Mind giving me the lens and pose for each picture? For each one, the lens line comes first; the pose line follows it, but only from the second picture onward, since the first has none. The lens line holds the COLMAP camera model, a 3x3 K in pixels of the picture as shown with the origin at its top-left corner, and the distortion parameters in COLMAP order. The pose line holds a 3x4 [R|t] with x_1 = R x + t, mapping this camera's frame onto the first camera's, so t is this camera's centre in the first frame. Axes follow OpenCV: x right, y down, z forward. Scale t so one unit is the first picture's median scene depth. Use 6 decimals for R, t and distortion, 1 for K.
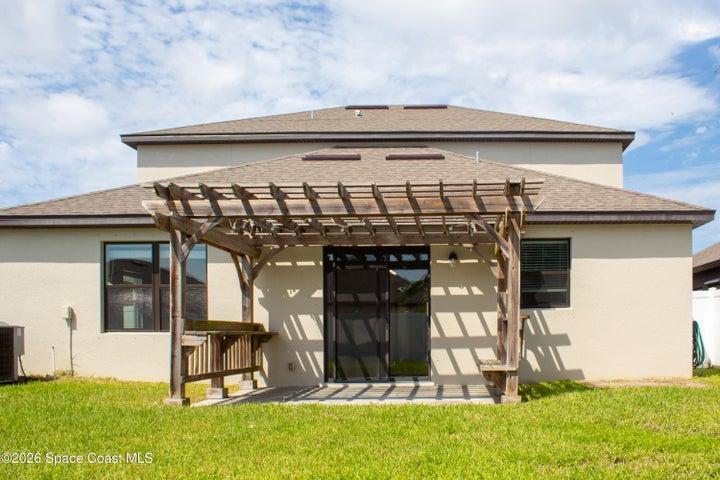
lens RADIAL K [[616.8, 0, 355.6], [0, 616.8, 333.4], [0, 0, 1]] dist [-0.051692, -0.006238]
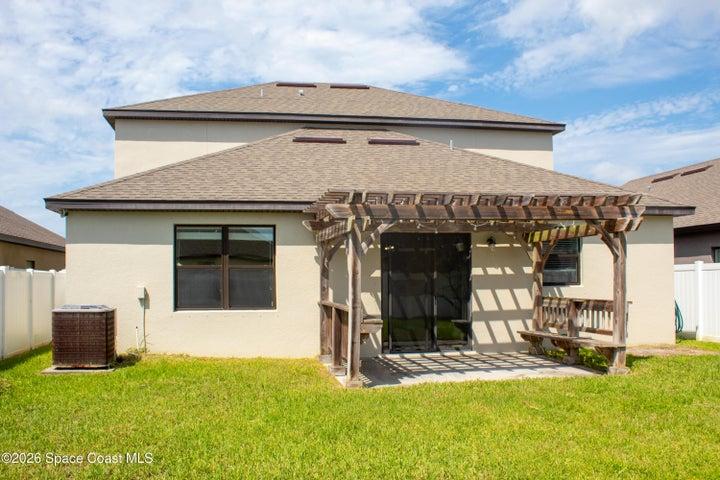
lens RADIAL K [[583.0, 0, 349.1], [0, 583.0, 283.8], [0, 0, 1]] dist [-0.101956, 0.075971]
pose [[0.986349, -0.005805, 0.164564, -0.280428], [0.008046, 0.999884, -0.012955, -0.032950], [-0.164470, 0.014102, 0.986281, -0.026689]]
